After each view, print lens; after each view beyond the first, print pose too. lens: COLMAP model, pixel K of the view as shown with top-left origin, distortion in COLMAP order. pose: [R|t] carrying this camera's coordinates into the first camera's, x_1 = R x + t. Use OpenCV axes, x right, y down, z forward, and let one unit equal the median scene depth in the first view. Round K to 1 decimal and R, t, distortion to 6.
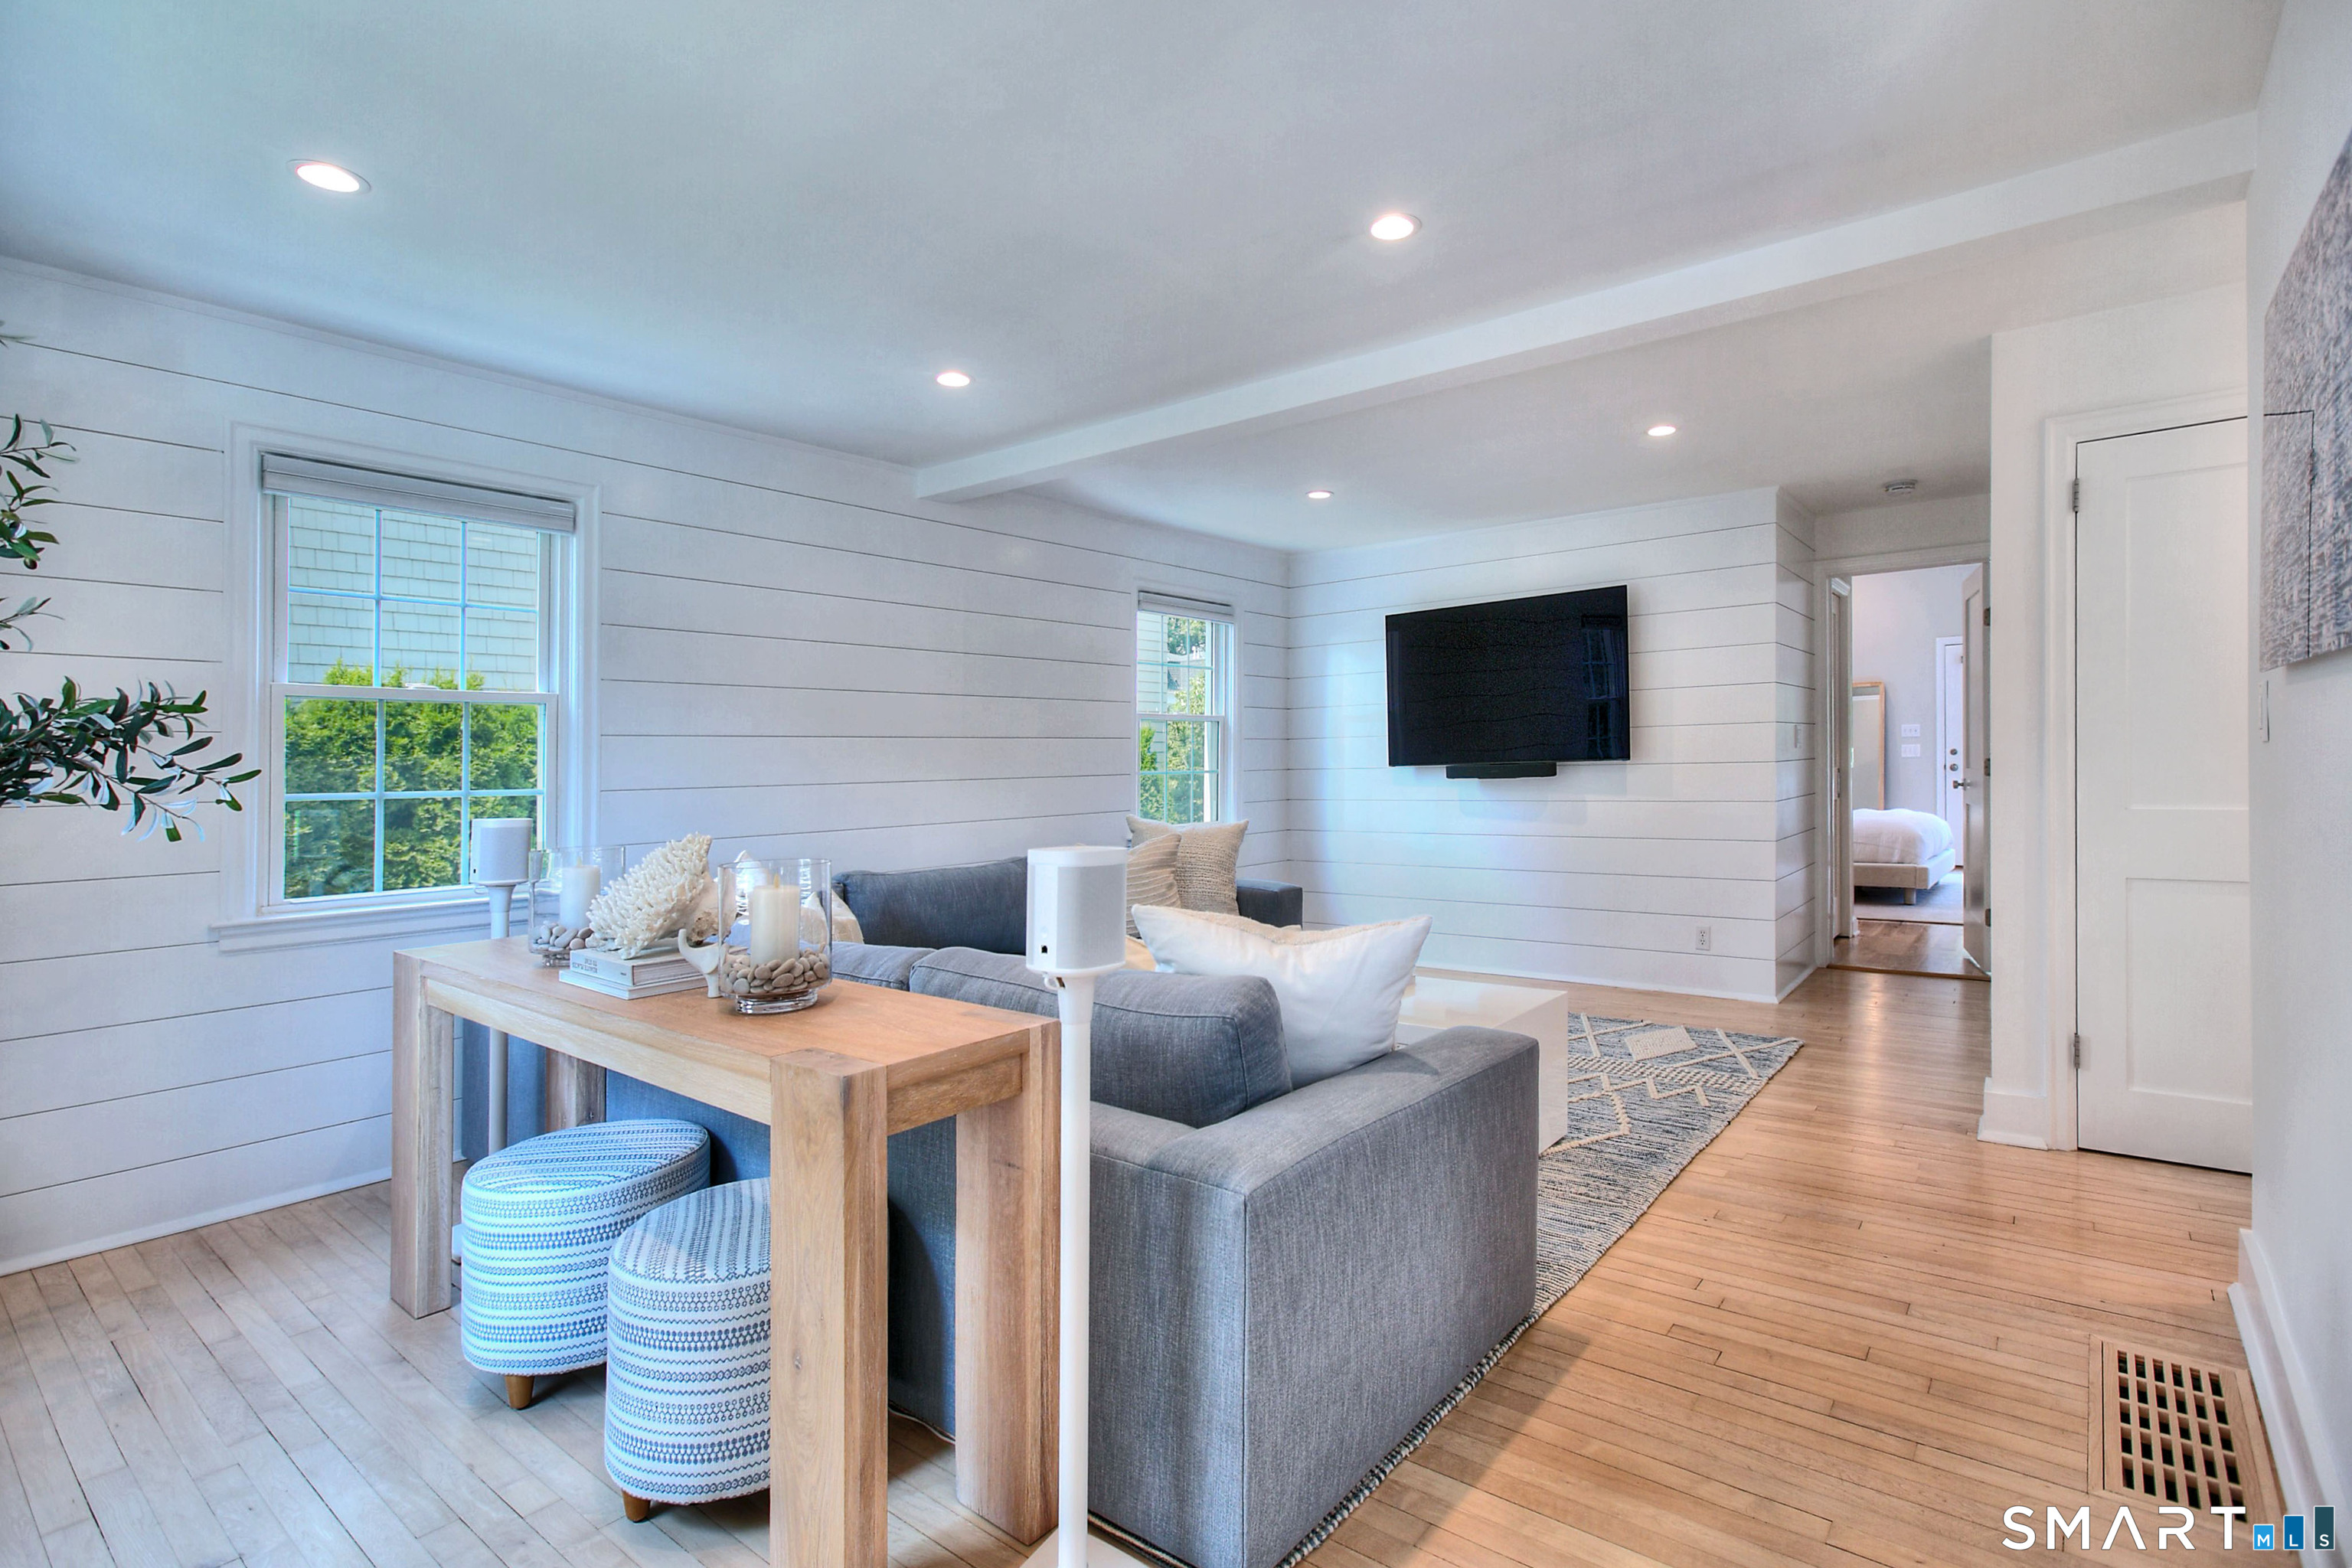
lens RADIAL K [[1108.0, 0, 1187.2], [0, 1108.0, 747.2], [0, 0, 1]] dist [-0.033696, 0.007573]
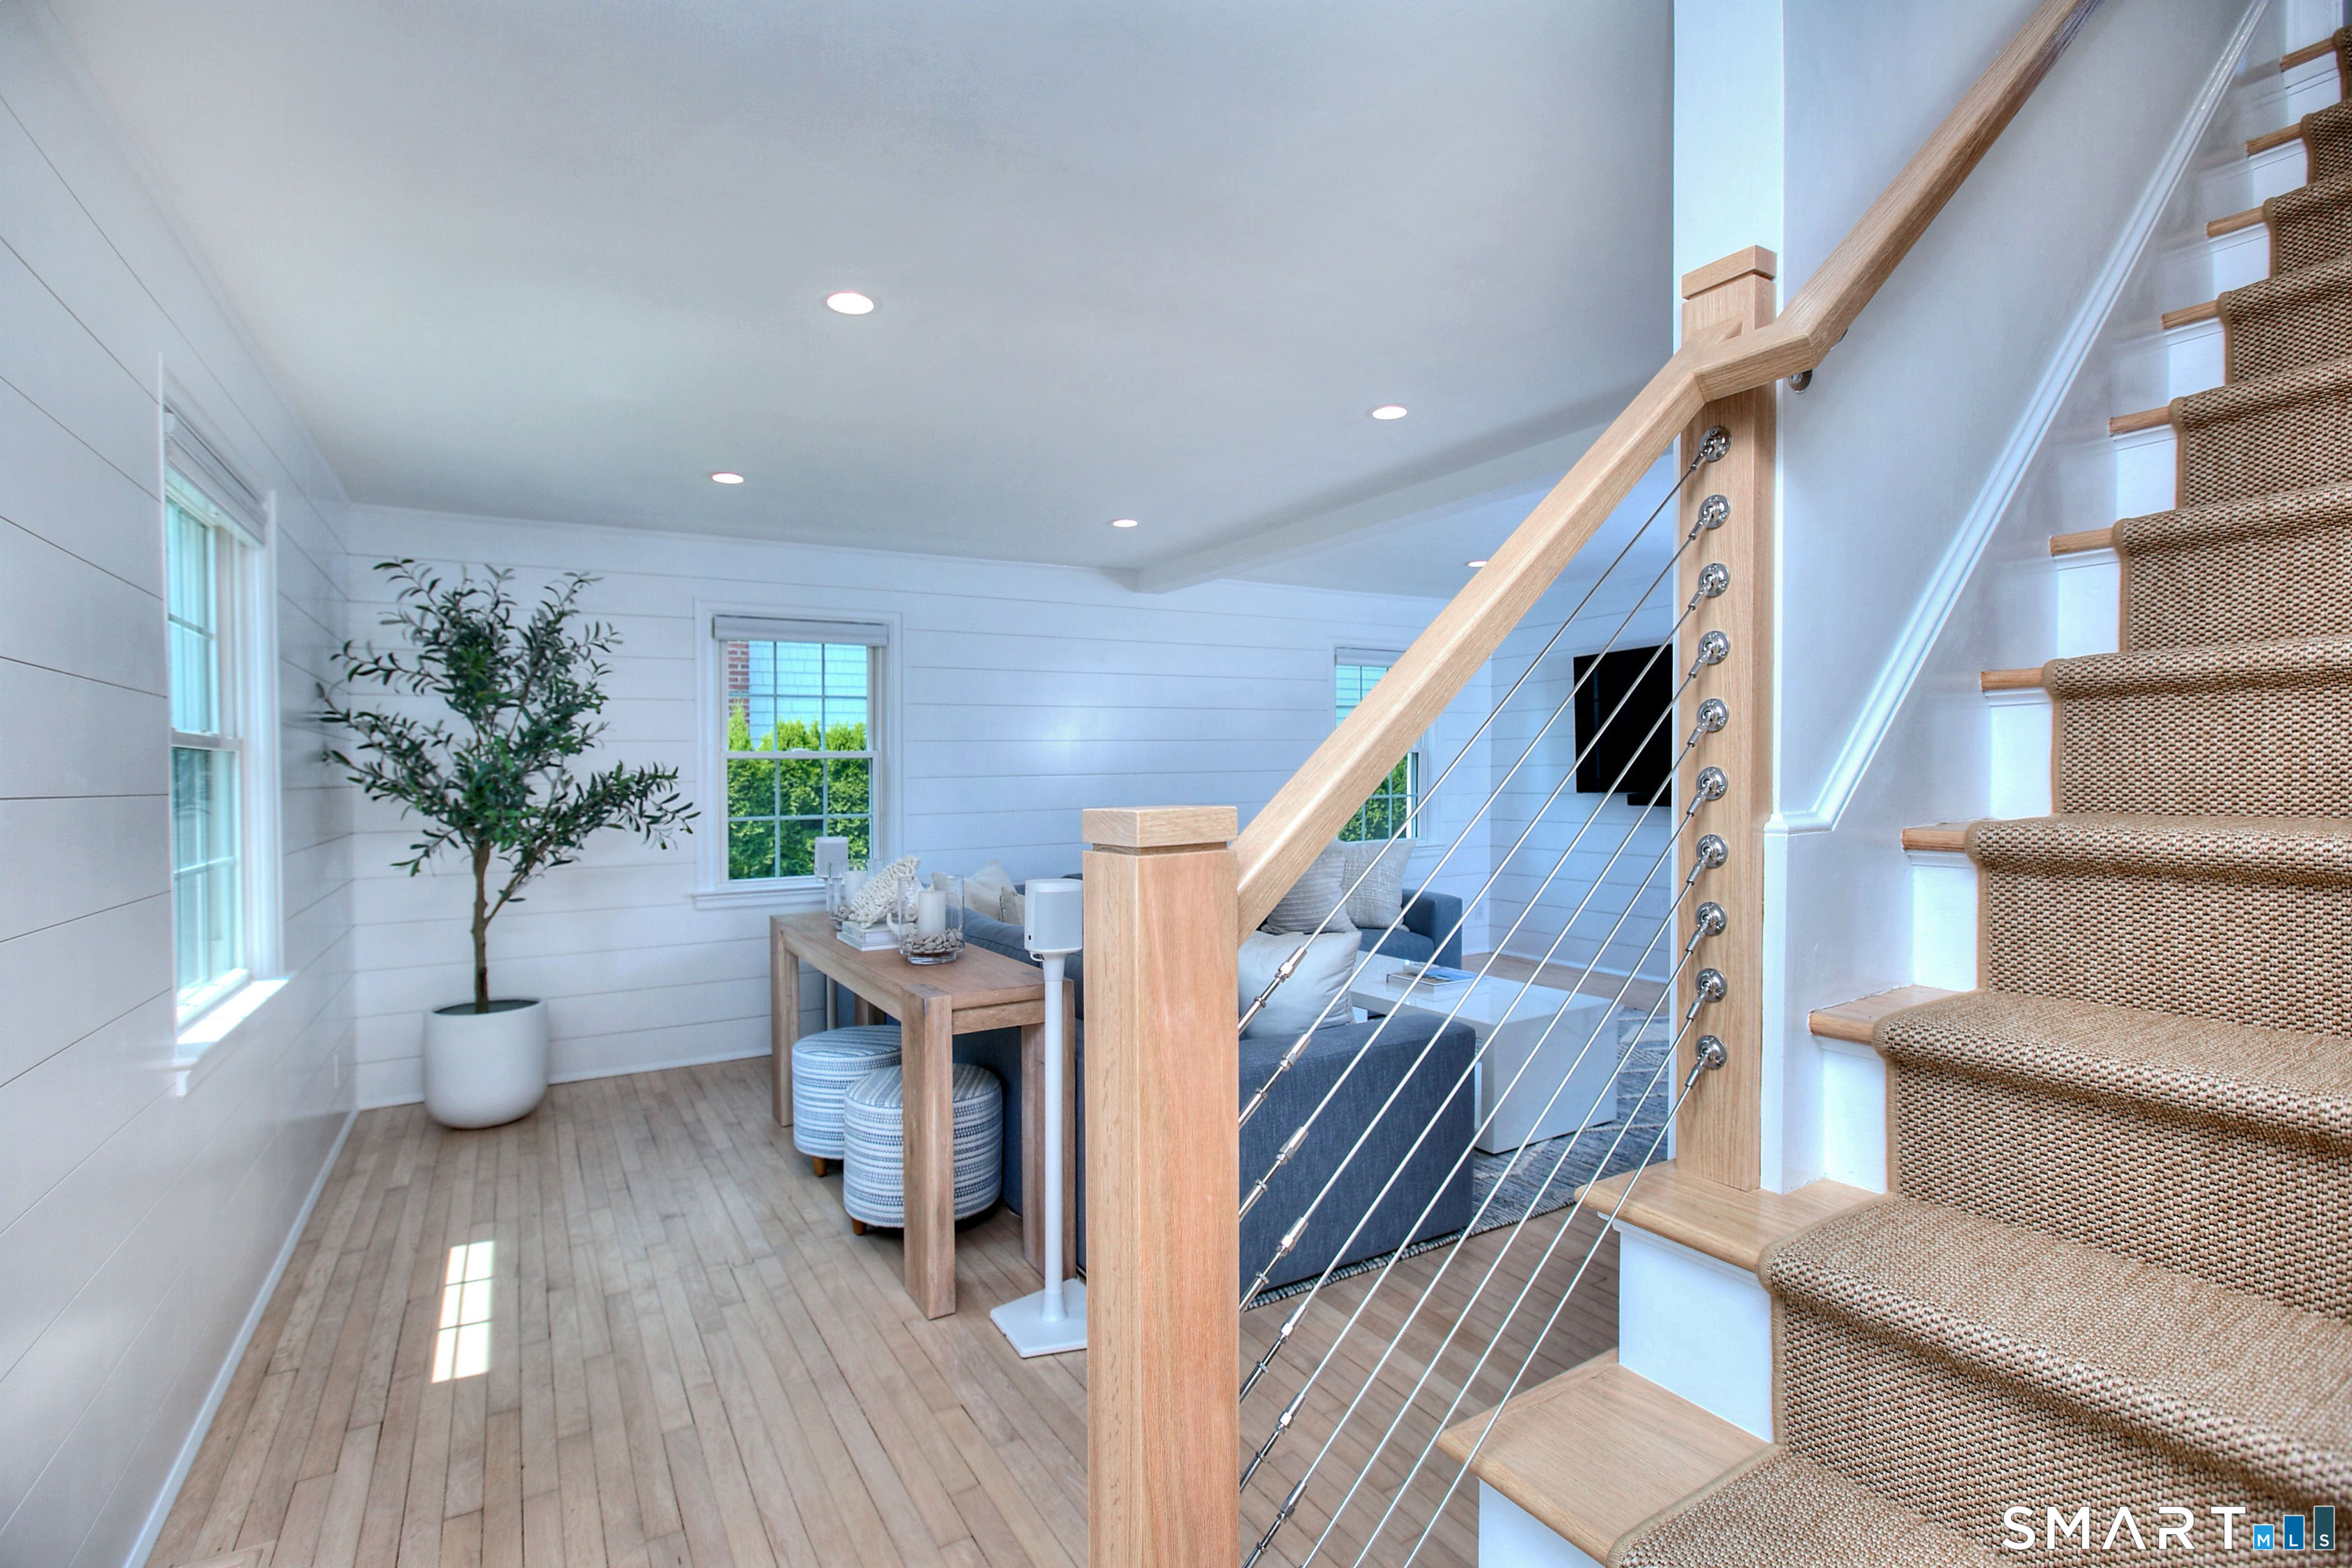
lens RADIAL K [[1108.0, 0, 1188.4], [0, 1108.0, 782.3], [0, 0, 1]] dist [-0.033696, 0.007573]
pose [[0.932933, 0.016494, -0.359672, 0.573095], [-0.000657, 0.999026, 0.044110, -0.111492], [0.360049, -0.040916, 0.932036, -0.424265]]
